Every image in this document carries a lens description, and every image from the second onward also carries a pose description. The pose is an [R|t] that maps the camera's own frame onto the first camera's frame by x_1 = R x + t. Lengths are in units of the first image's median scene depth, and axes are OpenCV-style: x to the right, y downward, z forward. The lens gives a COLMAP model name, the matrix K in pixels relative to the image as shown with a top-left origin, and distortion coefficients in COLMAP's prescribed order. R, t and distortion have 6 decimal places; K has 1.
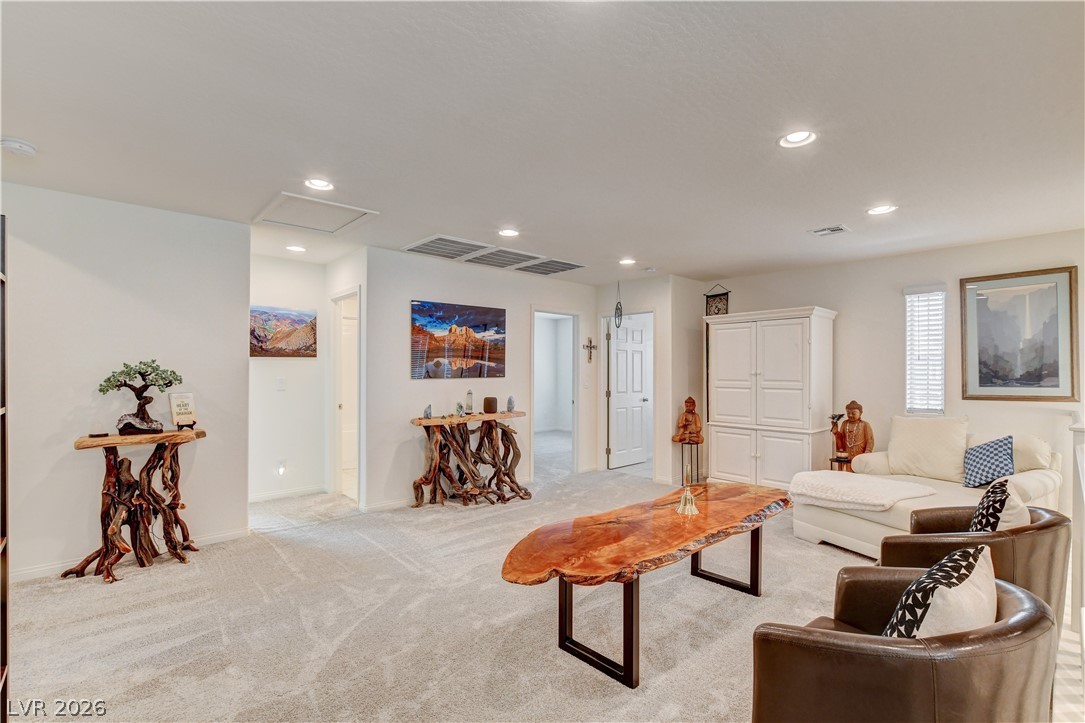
lens RADIAL K [[487.7, 0, 543.7], [0, 487.7, 369.5], [0, 0, 1]] dist [-0.017738, 0.001250]
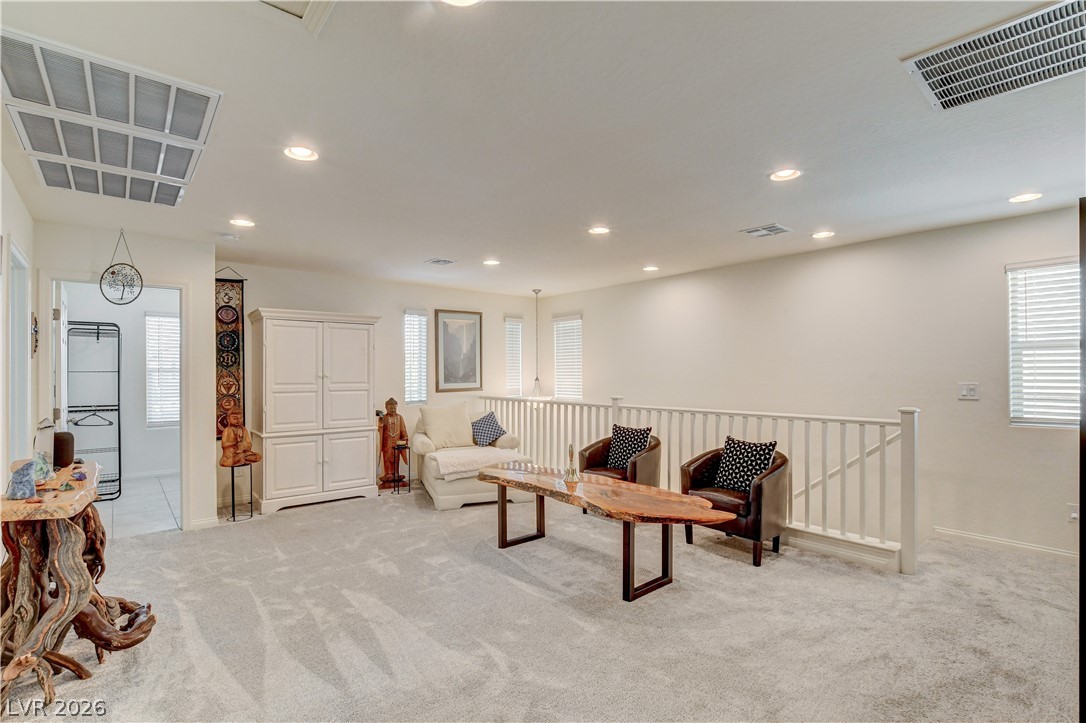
lens RADIAL K [[515.5, 0, 543.0], [0, 515.5, 361.5], [0, 0, 1]] dist [-0.000712, -0.000127]
pose [[0.047695, 0.020868, 0.998644, -0.697394], [-0.000155, 0.999782, -0.020885, 0.001223], [-0.998862, 0.000841, 0.047688, 0.635741]]
